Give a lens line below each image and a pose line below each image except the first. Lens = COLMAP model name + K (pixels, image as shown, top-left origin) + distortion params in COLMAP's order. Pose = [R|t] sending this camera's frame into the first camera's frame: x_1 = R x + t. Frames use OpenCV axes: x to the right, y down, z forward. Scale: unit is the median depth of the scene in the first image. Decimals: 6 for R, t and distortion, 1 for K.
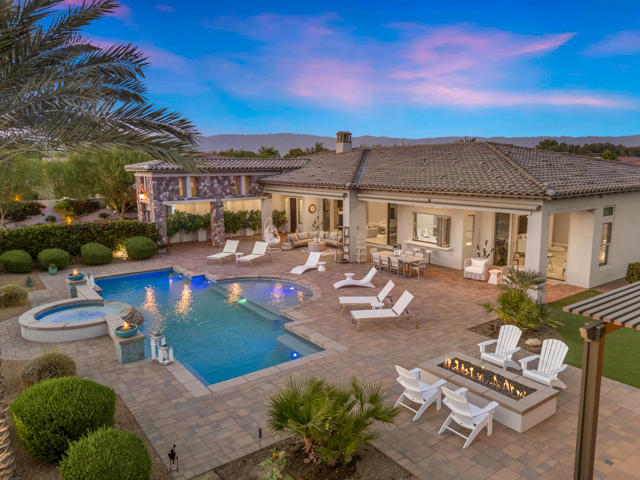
lens RADIAL K [[481.0, 0, 319.6], [0, 481.0, 237.3], [0, 0, 1]] dist [0.056522, -0.037243]
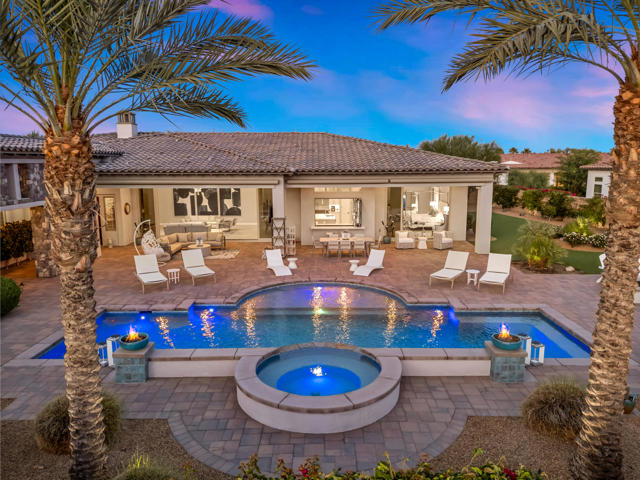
lens RADIAL K [[481.0, 0, 323.4], [0, 481.0, 241.3], [0, 0, 1]] dist [0.056522, -0.037243]
pose [[0.581347, -0.129883, 0.803222, -0.791283], [0.124398, 0.989759, 0.070011, -0.039784], [-0.804090, 0.059219, 0.591551, 0.514863]]
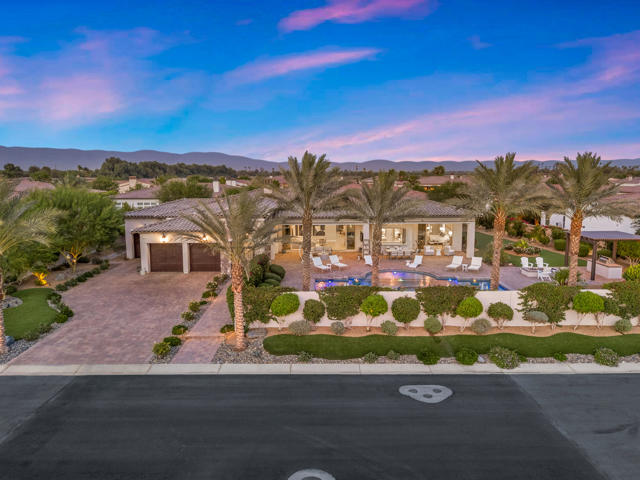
lens RADIAL K [[481.0, 0, 319.0], [0, 481.0, 242.4], [0, 0, 1]] dist [0.056522, -0.037243]
pose [[0.580489, -0.115654, 0.806013, -1.870222], [0.124587, 0.990822, 0.052445, -0.159433], [-0.804681, 0.069975, 0.589570, 0.125162]]
